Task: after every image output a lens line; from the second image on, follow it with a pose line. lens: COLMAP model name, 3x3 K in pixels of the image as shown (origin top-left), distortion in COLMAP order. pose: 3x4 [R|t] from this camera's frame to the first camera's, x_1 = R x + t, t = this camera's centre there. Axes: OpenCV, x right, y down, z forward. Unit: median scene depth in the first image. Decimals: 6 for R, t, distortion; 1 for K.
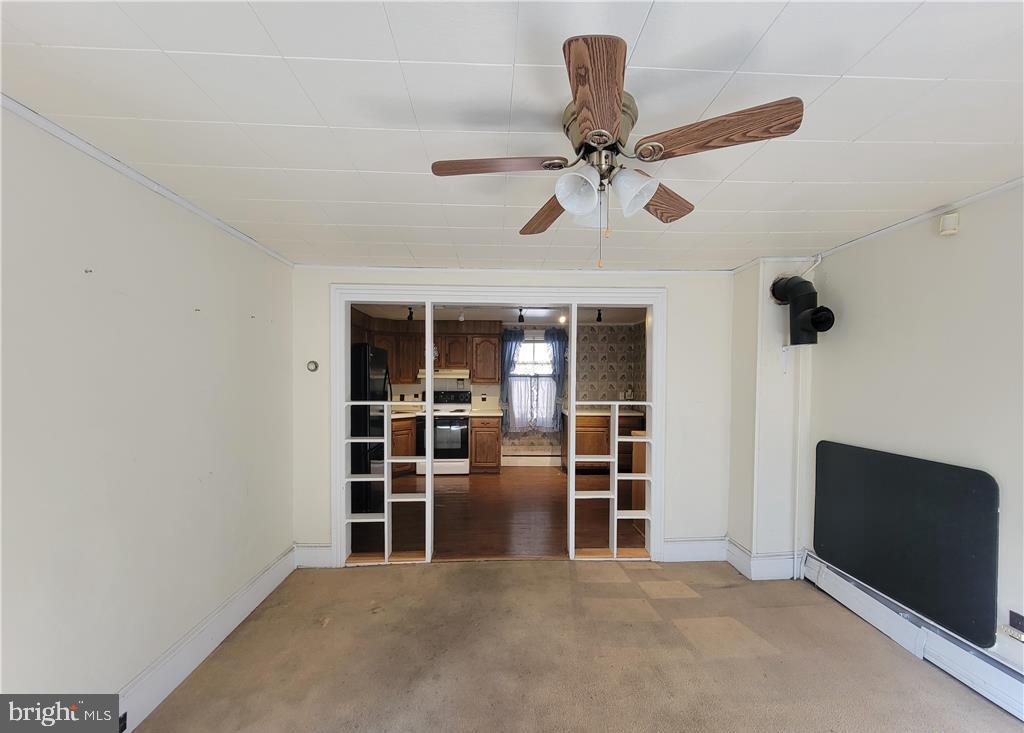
lens RADIAL K [[417.5, 0, 513.4], [0, 417.5, 384.0], [0, 0, 1]] dist [-0.000062, -0.000066]
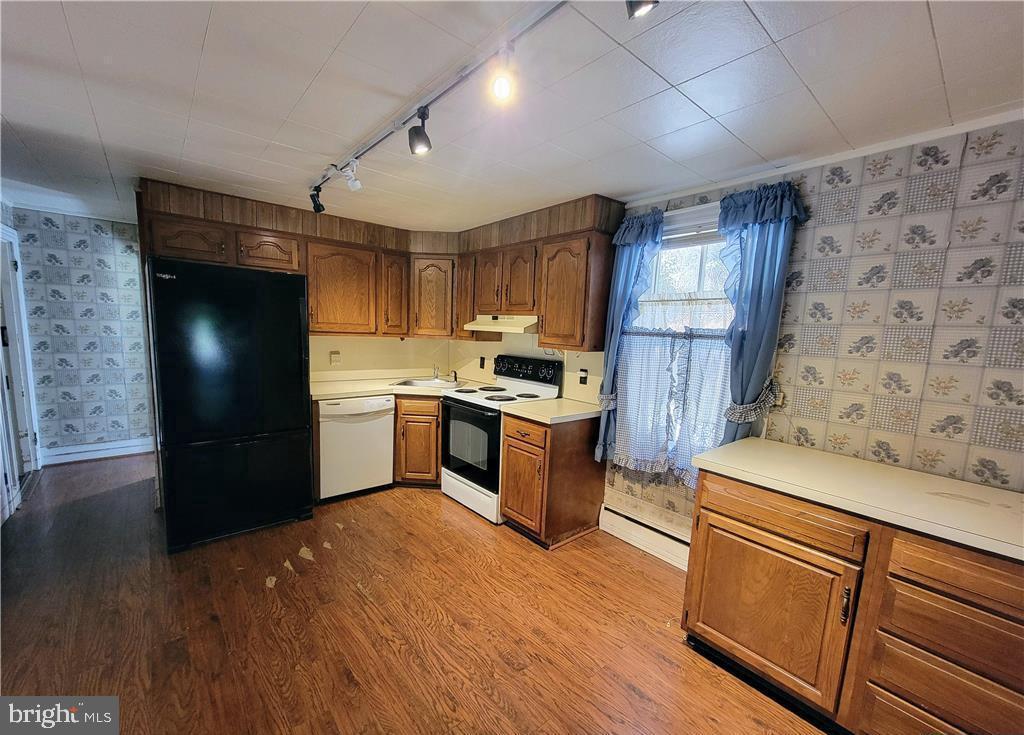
lens RADIAL K [[417.5, 0, 513.4], [0, 417.5, 385.0], [0, 0, 1]] dist [-0.000062, -0.000066]
pose [[0.613949, 0.127163, -0.779035, 0.252479], [-0.053126, 0.991357, 0.119952, -0.011026], [0.787556, -0.032258, 0.615399, 0.651830]]
